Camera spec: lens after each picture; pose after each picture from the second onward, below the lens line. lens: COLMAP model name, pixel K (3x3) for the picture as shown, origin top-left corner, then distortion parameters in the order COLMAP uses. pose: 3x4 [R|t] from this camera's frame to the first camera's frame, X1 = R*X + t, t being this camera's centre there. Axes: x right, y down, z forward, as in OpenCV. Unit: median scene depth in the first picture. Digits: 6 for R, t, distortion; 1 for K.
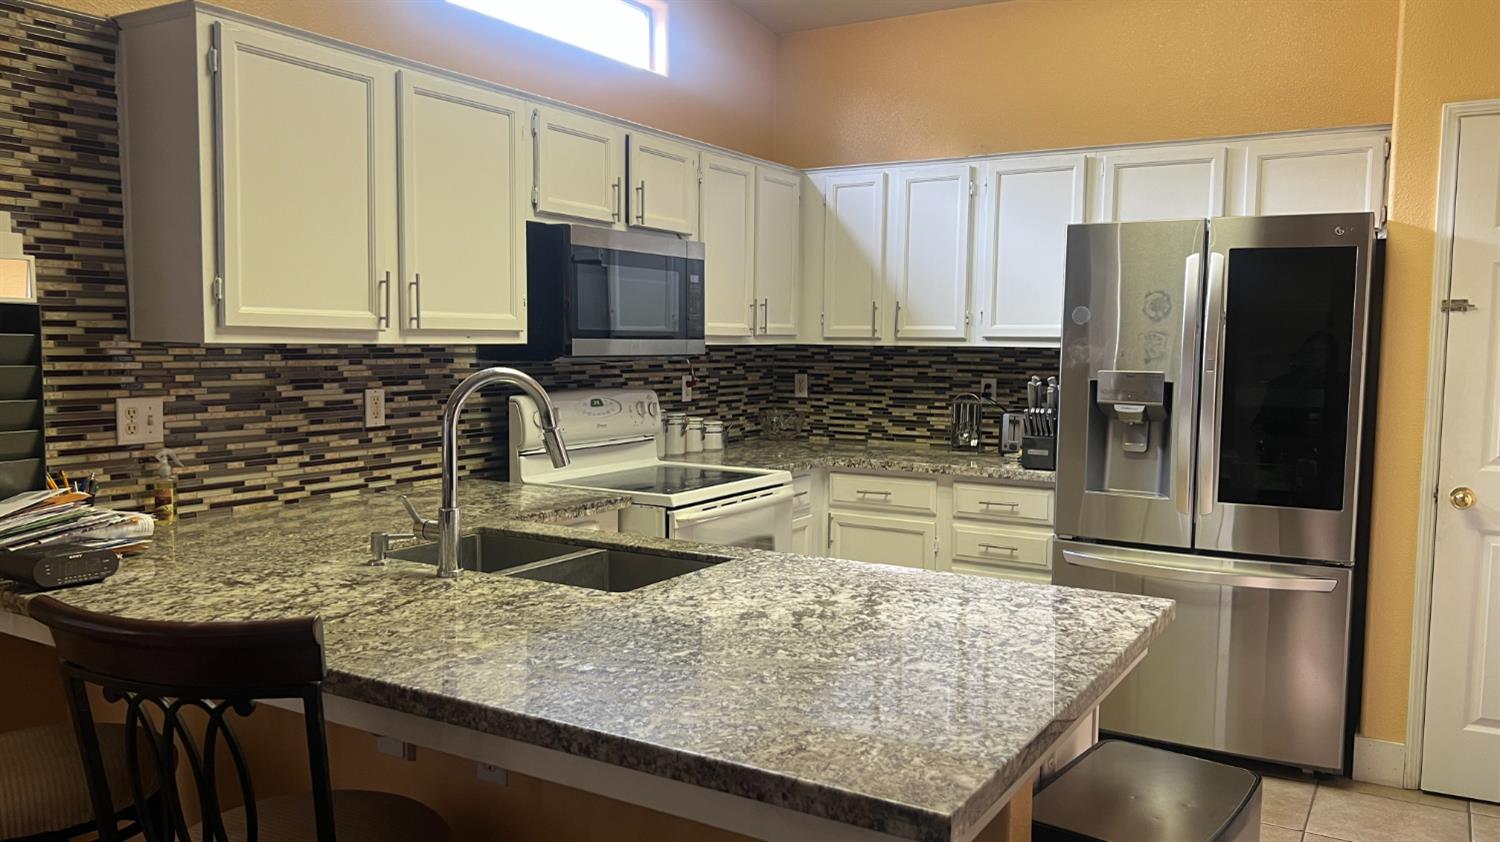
lens RADIAL K [[1118.1, 0, 750.0], [0, 1118.1, 421.0], [0, 0, 1]] dist [0.096114, -0.161339]
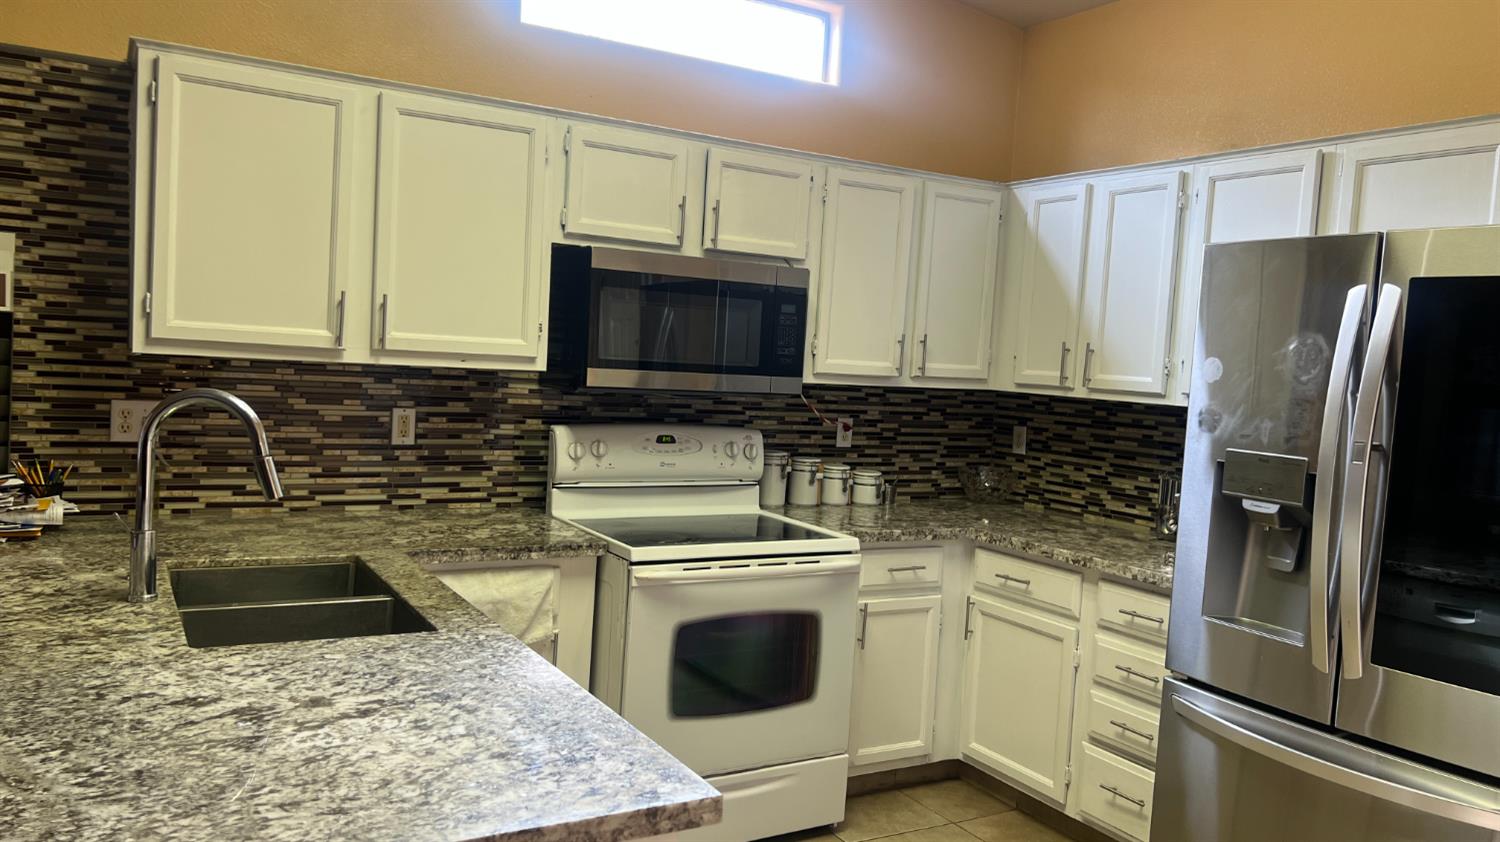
lens RADIAL K [[1118.1, 0, 750.0], [0, 1118.1, 421.0], [0, 0, 1]] dist [0.096114, -0.161339]
pose [[0.875297, 0.069728, -0.478533, 0.383832], [-0.084154, 0.996414, -0.008738, -0.030642], [0.476208, 0.047919, 0.878026, 0.232130]]
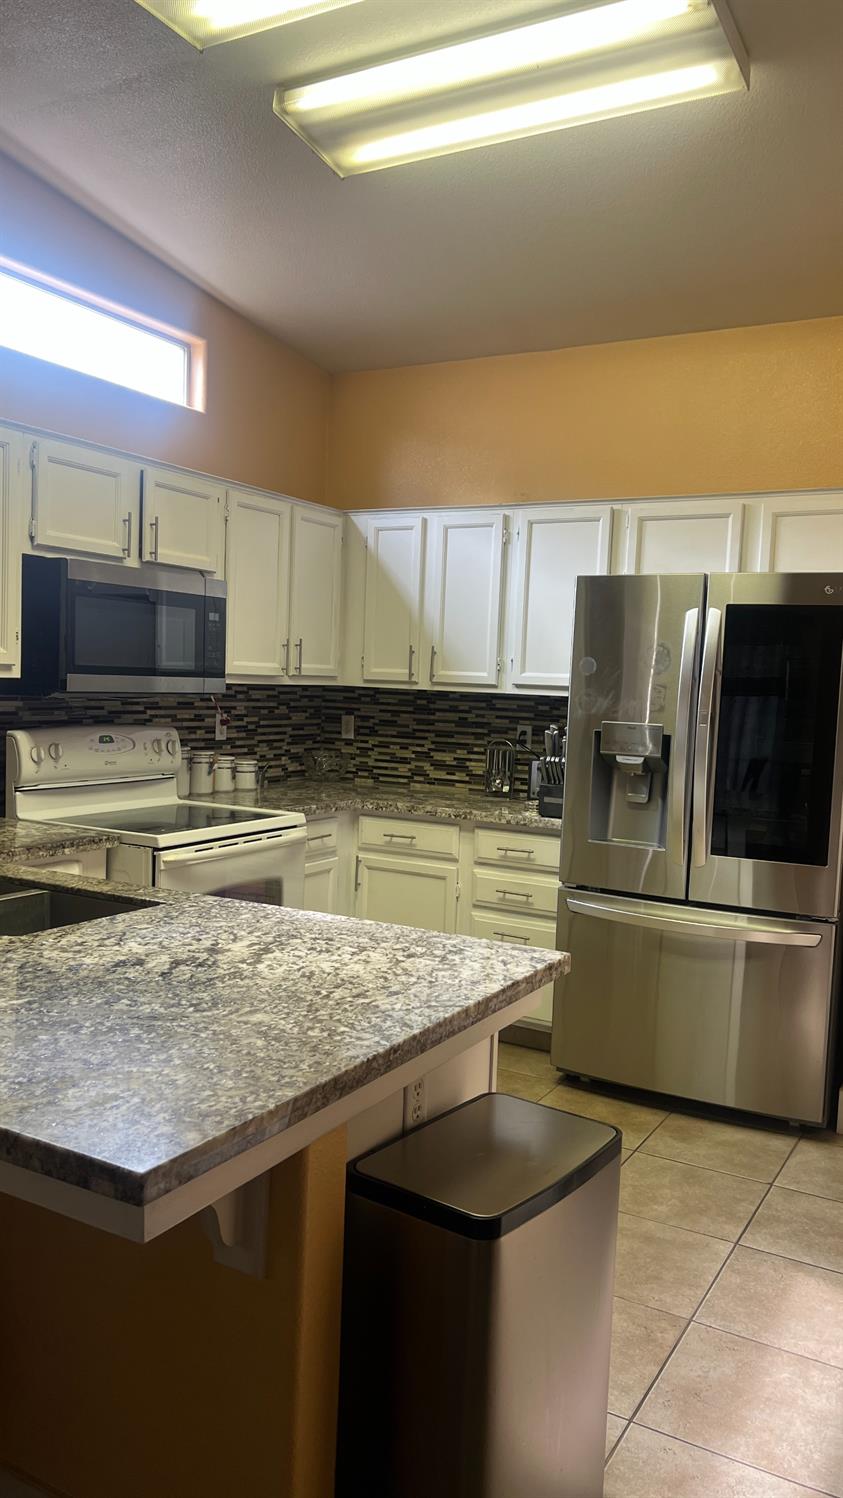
lens RADIAL K [[1116.7, 0, 421.1], [0, 1116.7, 759.4], [0, 0, 1]] dist [0.096114, -0.161339]
pose [[0.999187, 0.026004, 0.030811, 0.115331], [-0.026014, 0.999662, -0.000080, -0.006181], [-0.030803, -0.000722, 0.999525, 0.001126]]
